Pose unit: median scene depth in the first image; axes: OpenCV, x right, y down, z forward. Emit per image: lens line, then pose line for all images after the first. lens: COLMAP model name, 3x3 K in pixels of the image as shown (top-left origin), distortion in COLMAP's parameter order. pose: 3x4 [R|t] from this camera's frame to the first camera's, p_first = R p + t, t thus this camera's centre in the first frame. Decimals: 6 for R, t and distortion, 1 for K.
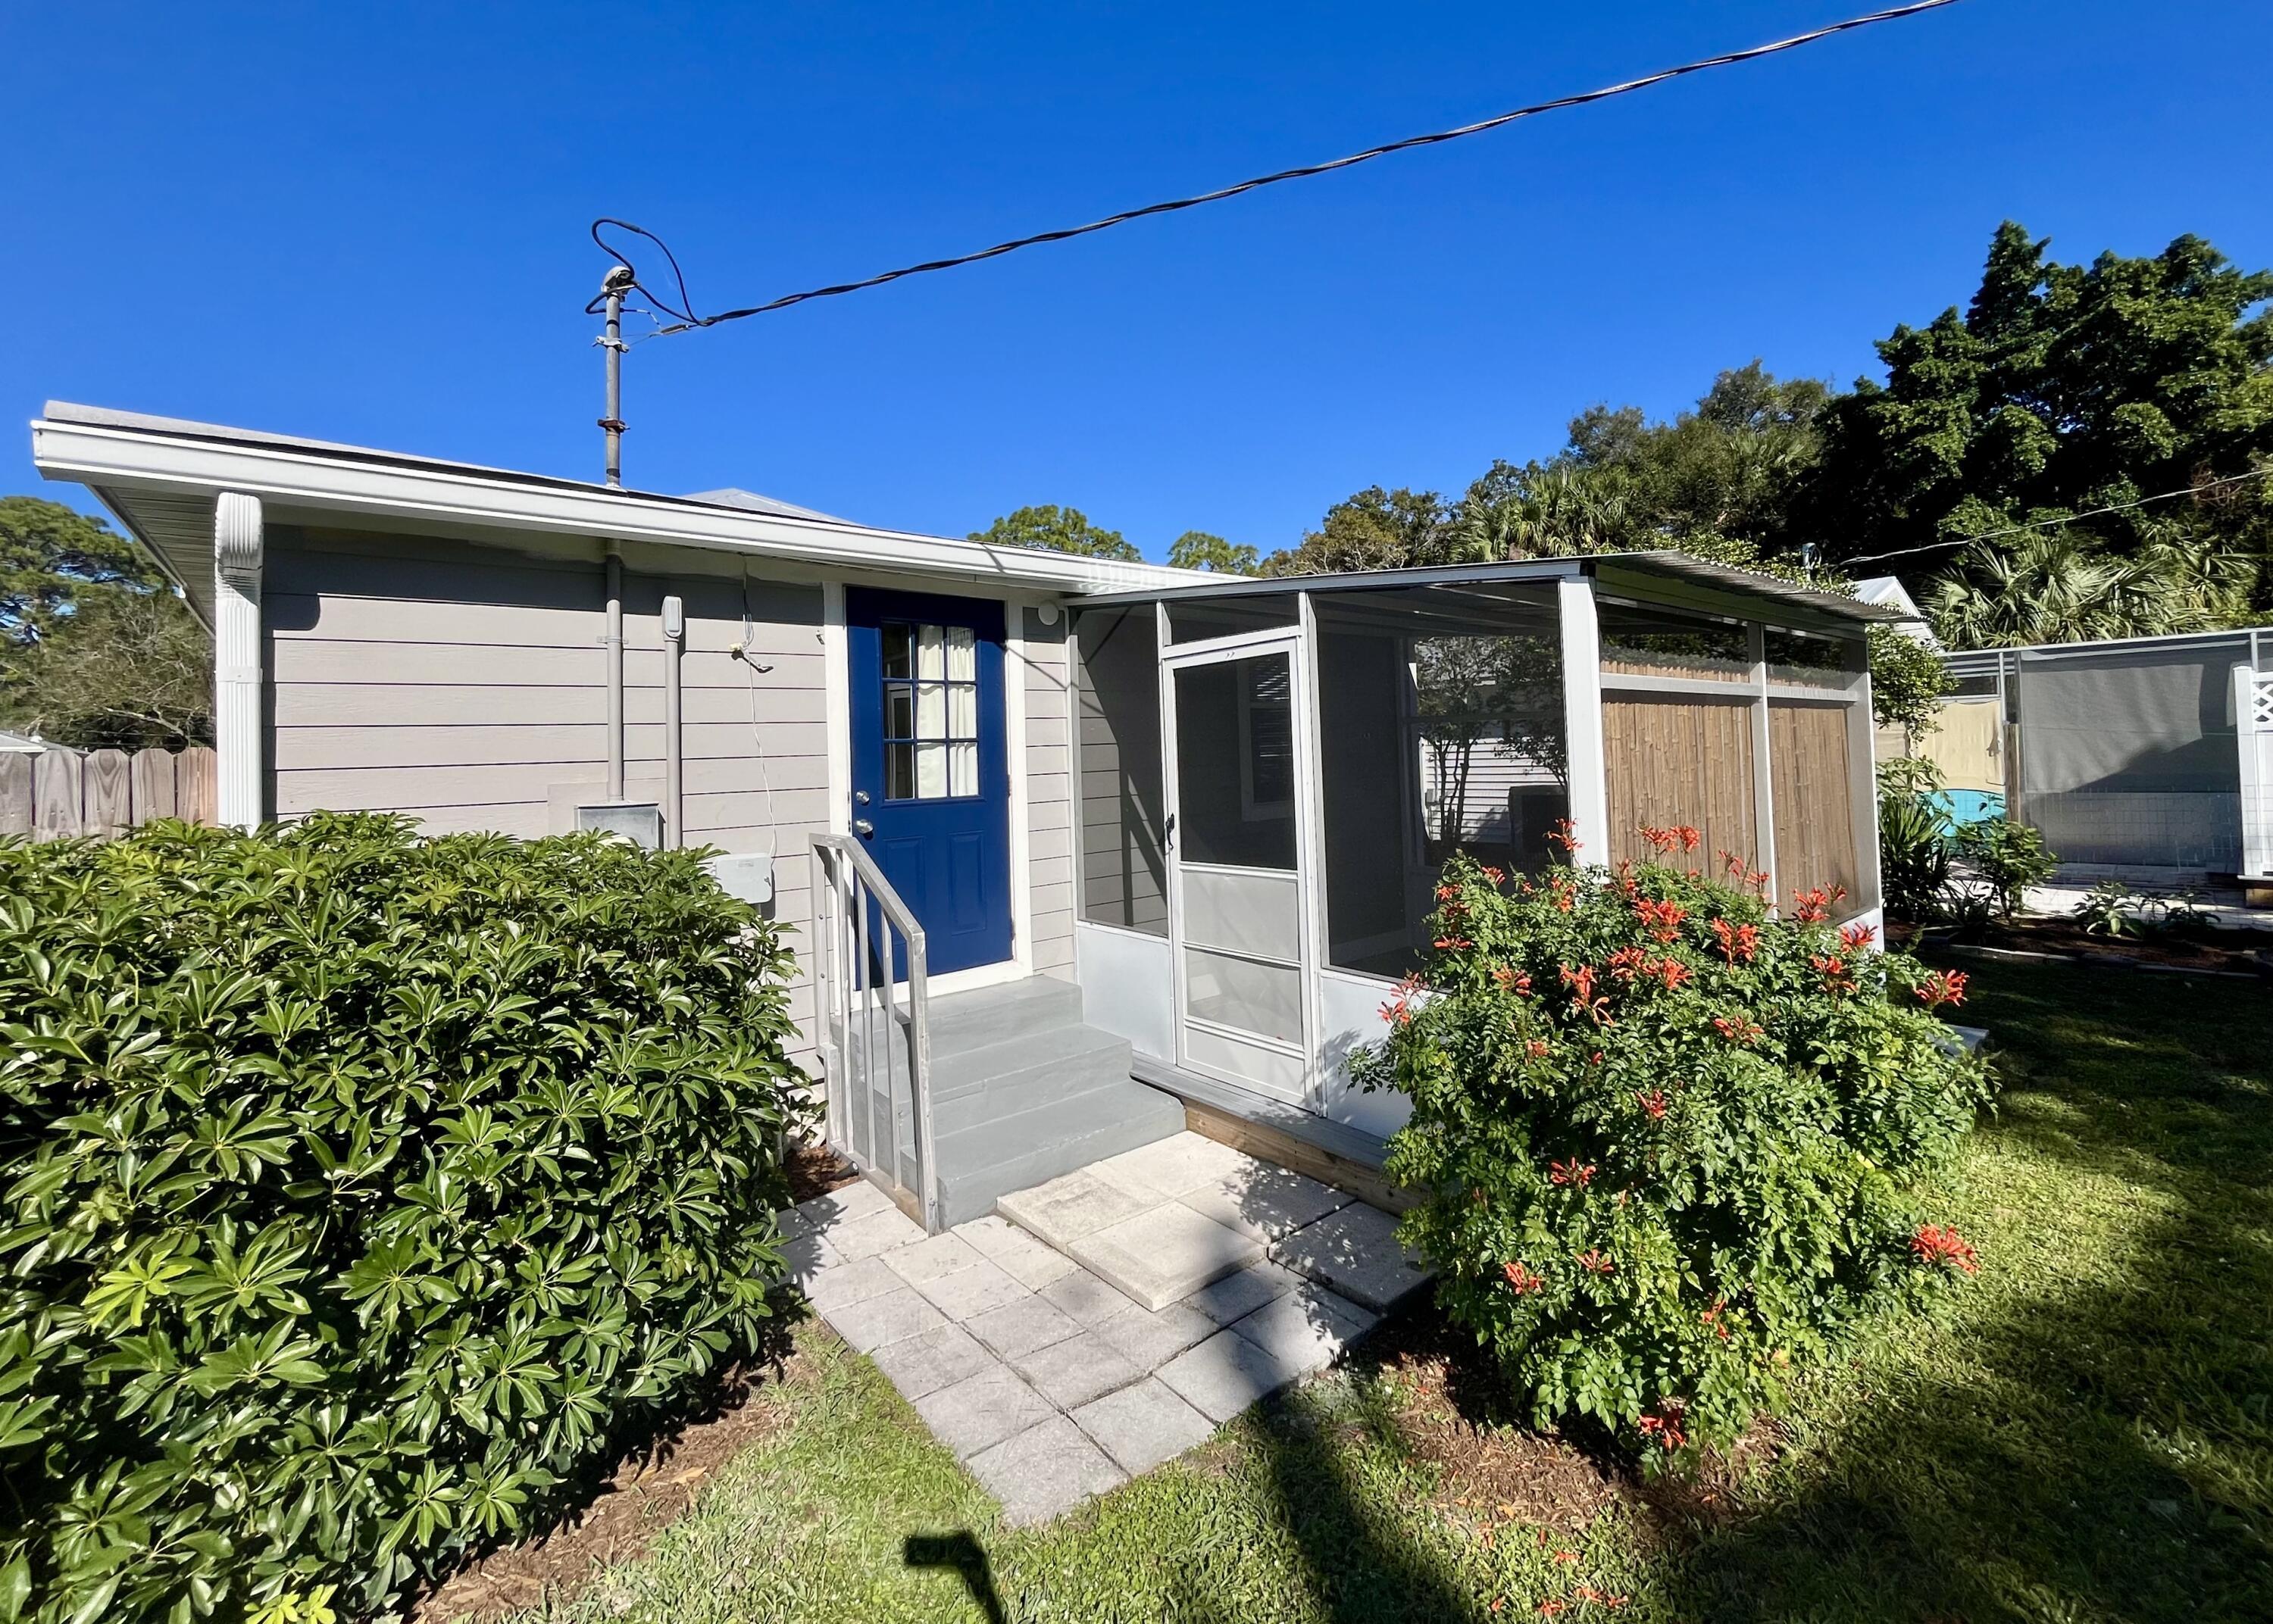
lens RADIAL K [[962.2, 0, 1165.6], [0, 962.2, 740.2], [0, 0, 1]] dist [-0.003184, -0.000578]
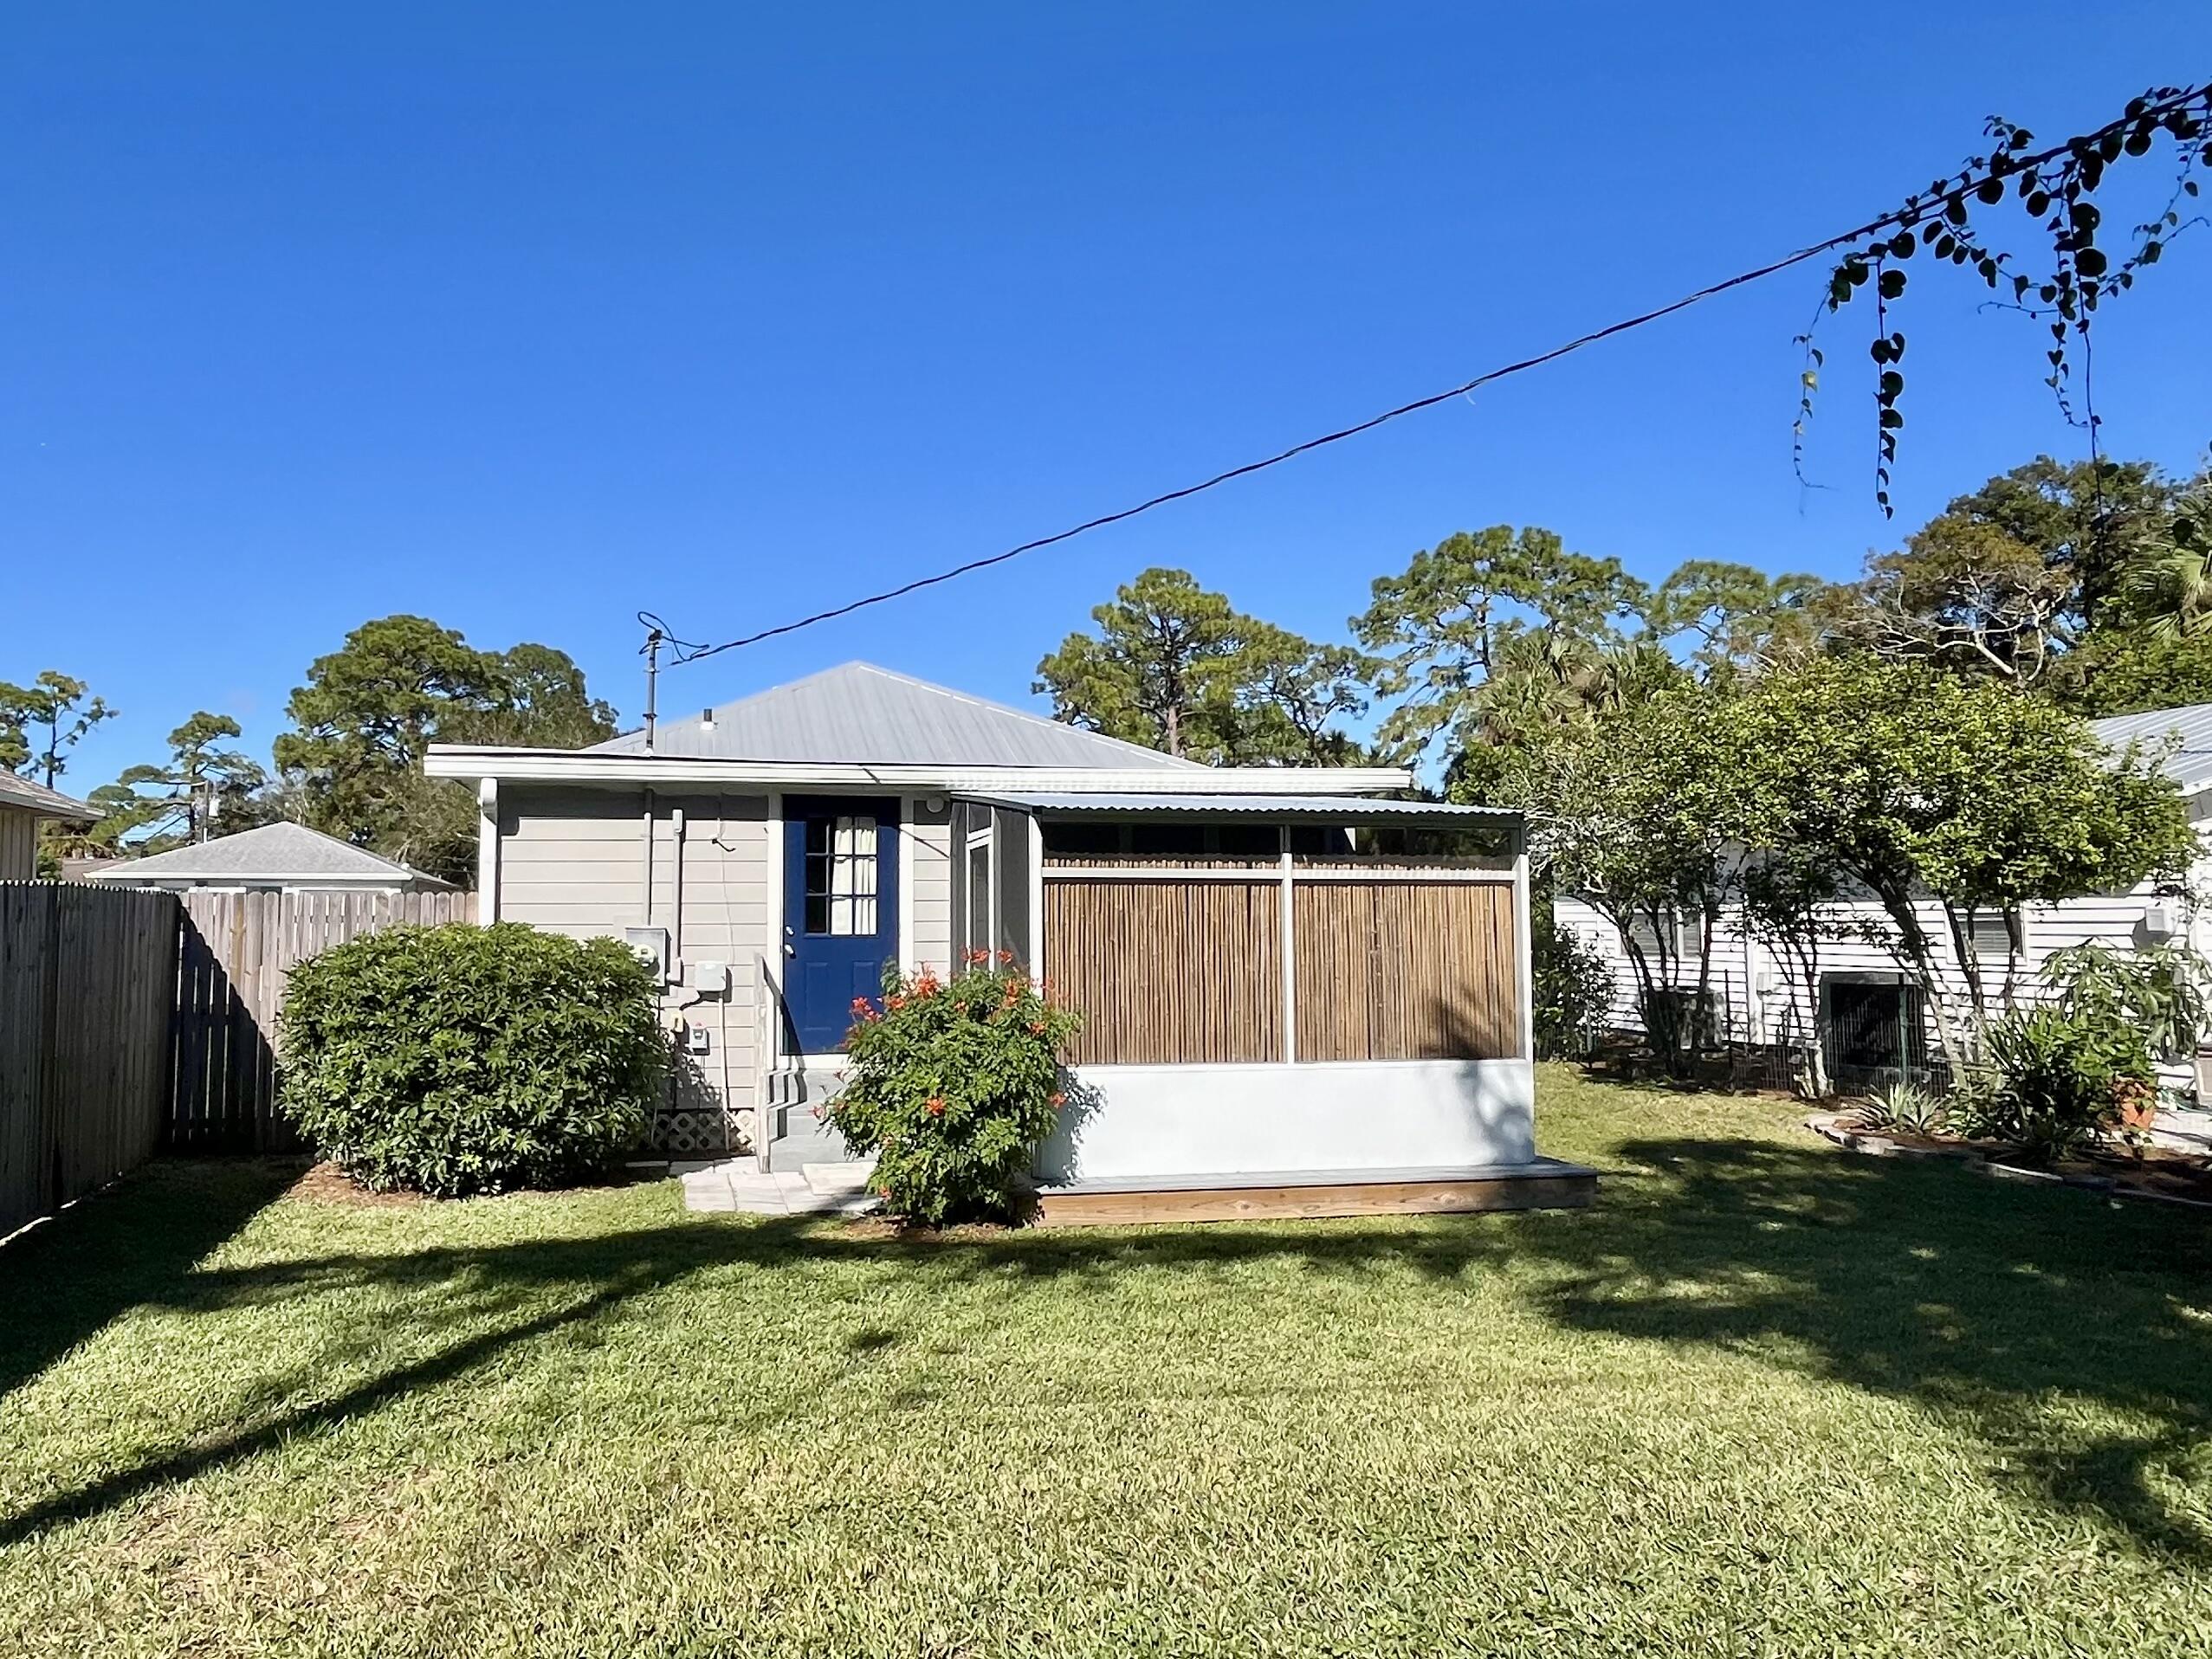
lens RADIAL K [[1548.3, 0, 966.0], [0, 1548.3, 830.0], [0, 0, 1]] dist [-0.001662, 0.002968]
pose [[0.868462, 0.003101, -0.495746, 1.075381], [-0.020053, 0.999382, -0.028878, -0.034243], [0.495350, 0.035021, 0.867987, -0.946374]]
